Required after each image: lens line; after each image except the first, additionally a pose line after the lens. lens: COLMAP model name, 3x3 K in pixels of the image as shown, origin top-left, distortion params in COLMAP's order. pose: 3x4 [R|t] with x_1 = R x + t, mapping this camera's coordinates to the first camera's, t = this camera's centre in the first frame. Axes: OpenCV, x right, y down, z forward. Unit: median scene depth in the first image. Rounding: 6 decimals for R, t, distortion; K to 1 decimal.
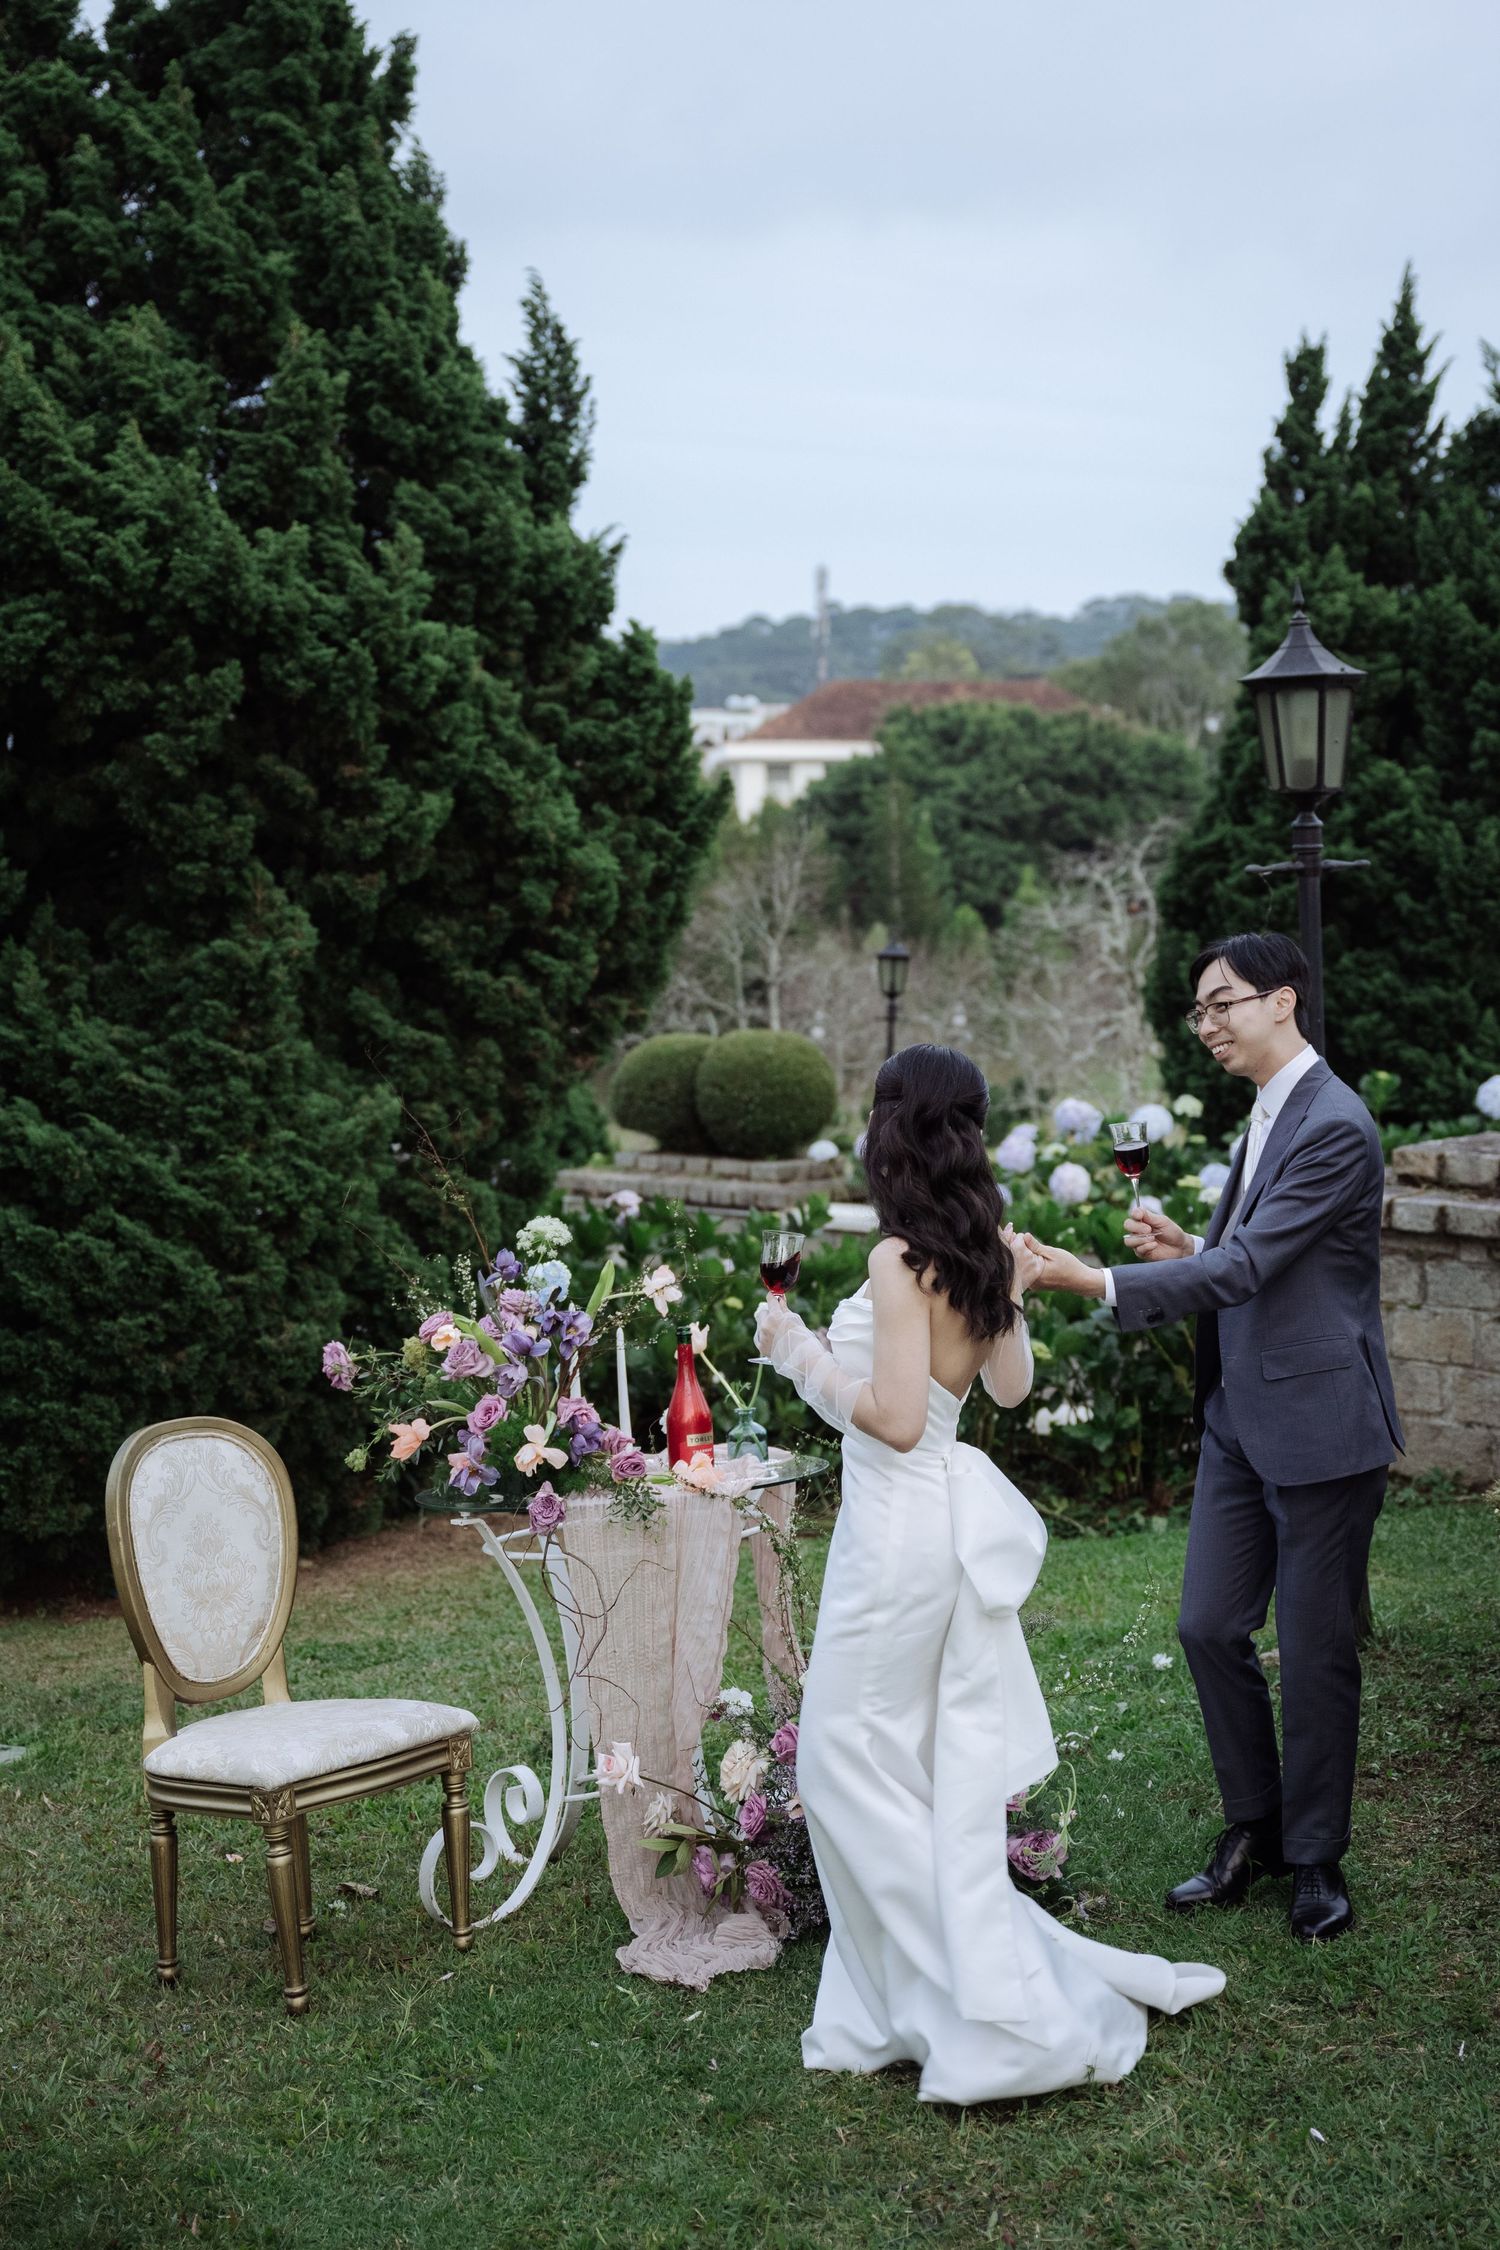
lens RADIAL K [[3088.3, 0, 848.4], [0, 3088.3, 958.0], [0, 0, 1]] dist [0.039972, 0.089152]
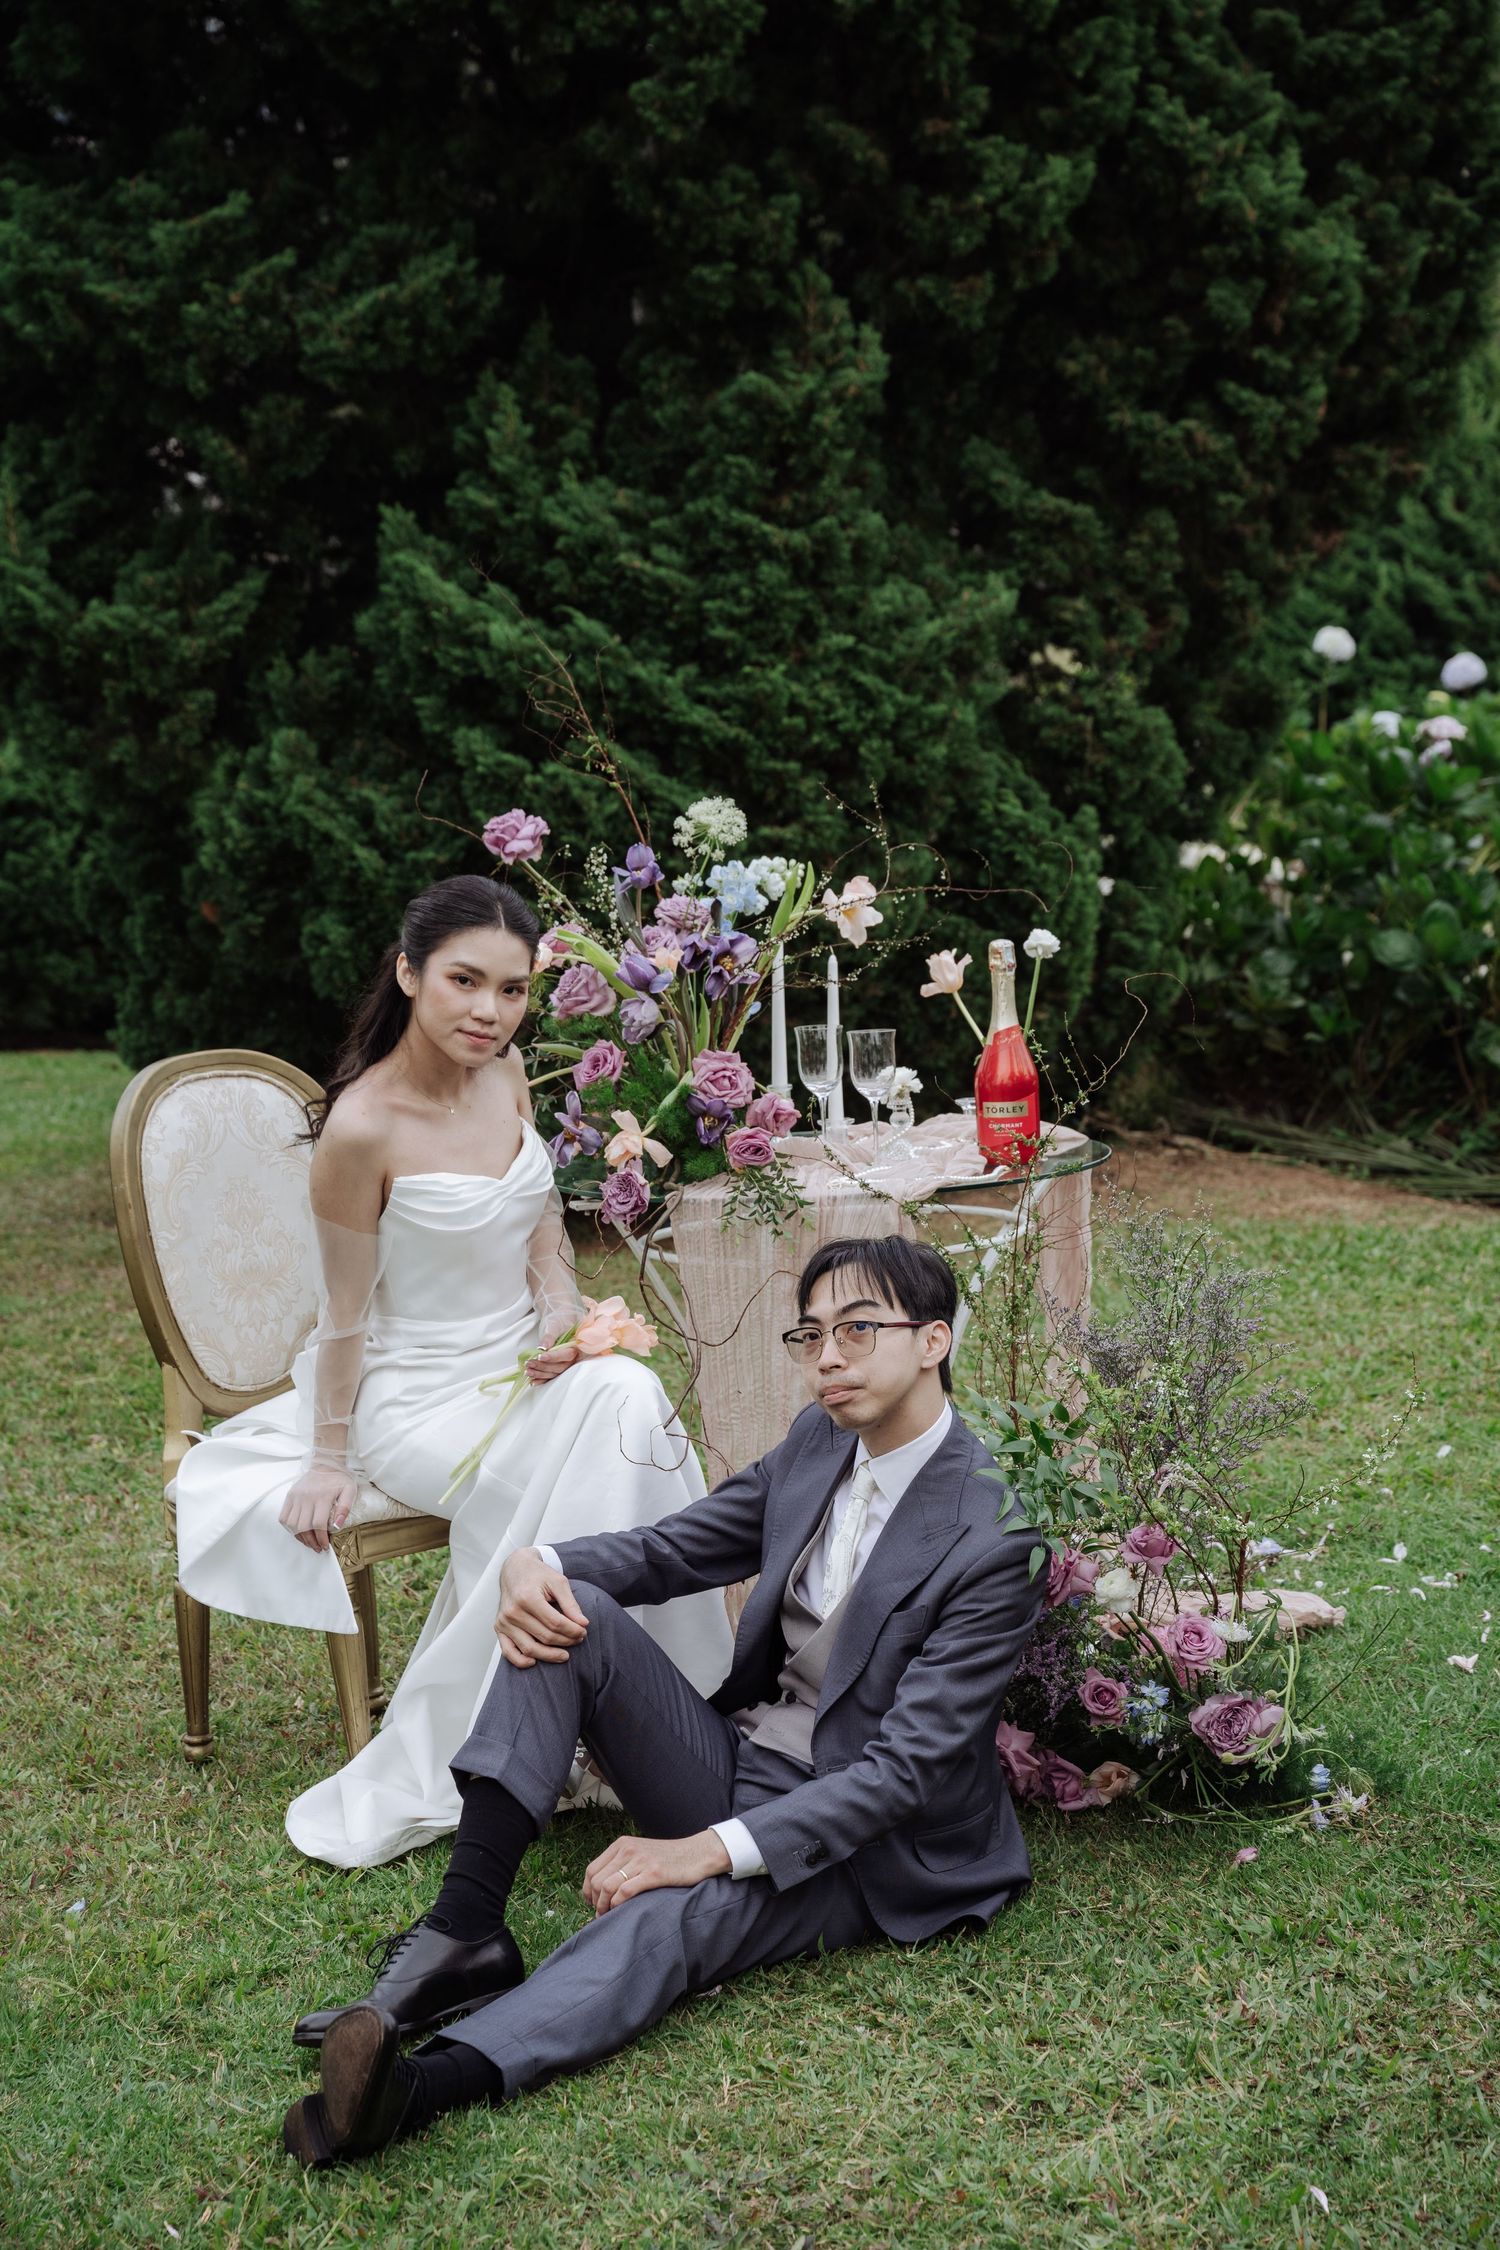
lens RADIAL K [[4060.5, 0, 750.0], [0, 4060.5, 1125.0], [0, 0, 1]] dist [0.211632, 0.502848]
pose [[0.939251, 0.065051, -0.337010, 0.133421], [-0.001488, 0.982638, 0.185527, -0.010192], [0.343227, -0.173755, 0.923041, 0.063105]]
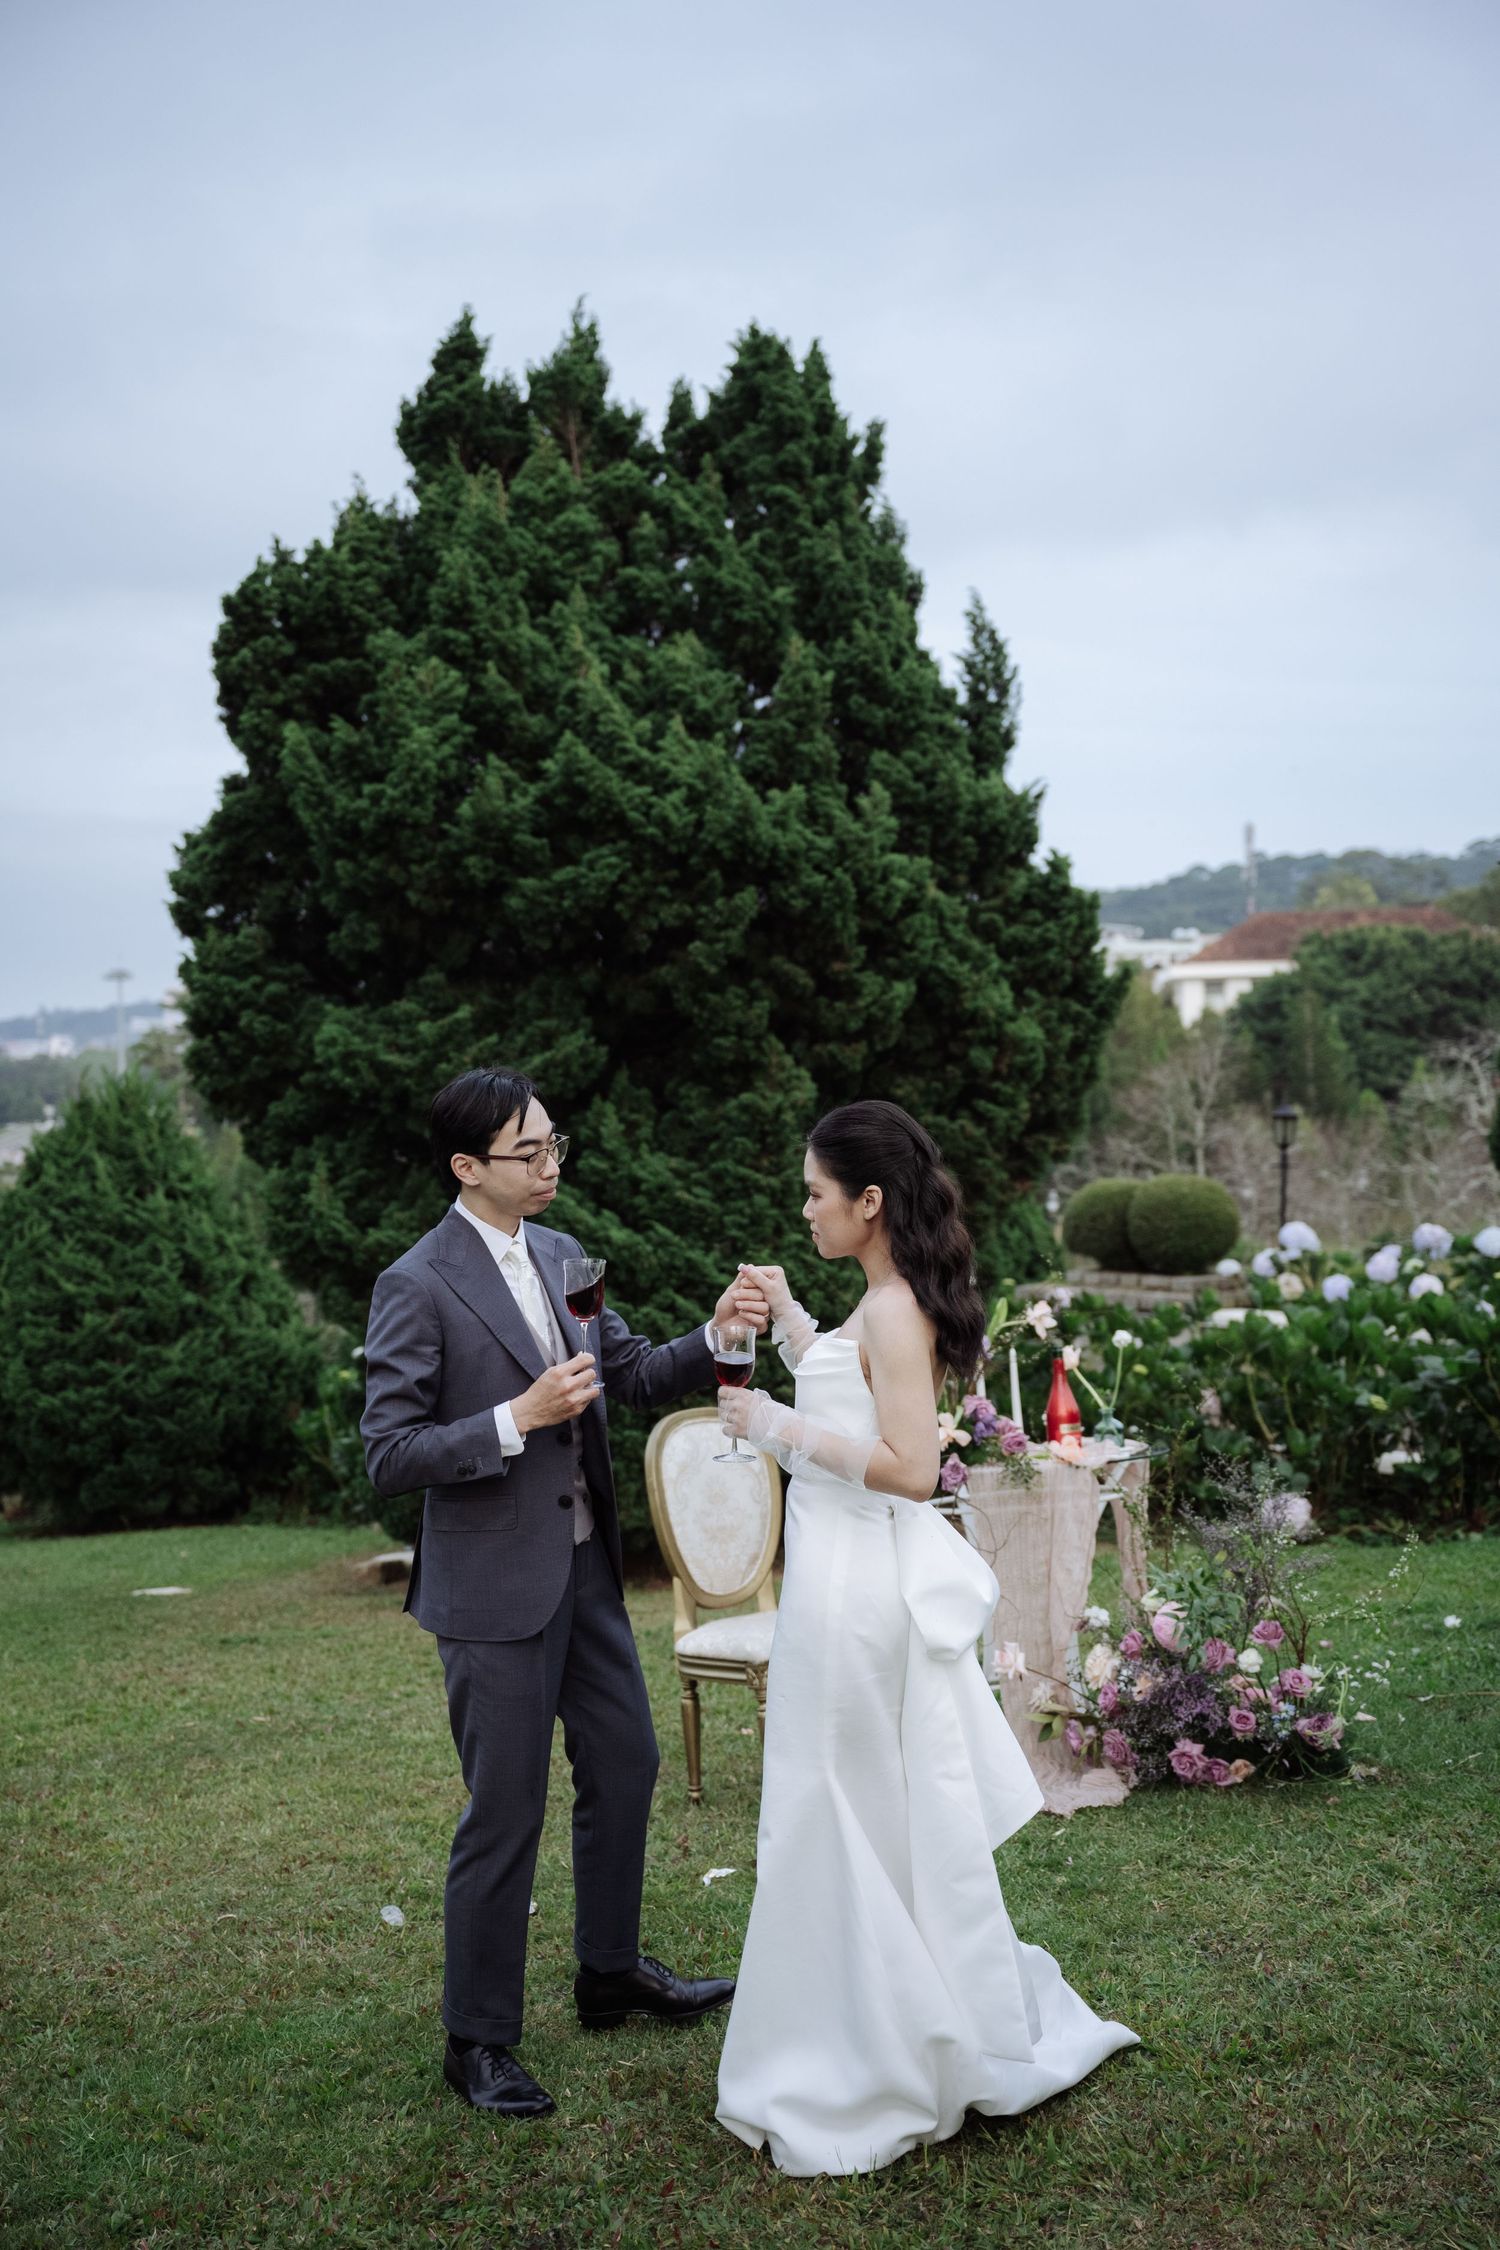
lens RADIAL K [[2419.2, 0, 757.3], [0, 2419.2, 1137.2], [0, 0, 1]] dist [0.003282, 0.013753]
pose [[0.977577, -0.017315, -0.209864, 0.023777], [0.017015, 0.999850, -0.003237, 0.016258], [0.209888, -0.000407, 0.977725, -0.036623]]
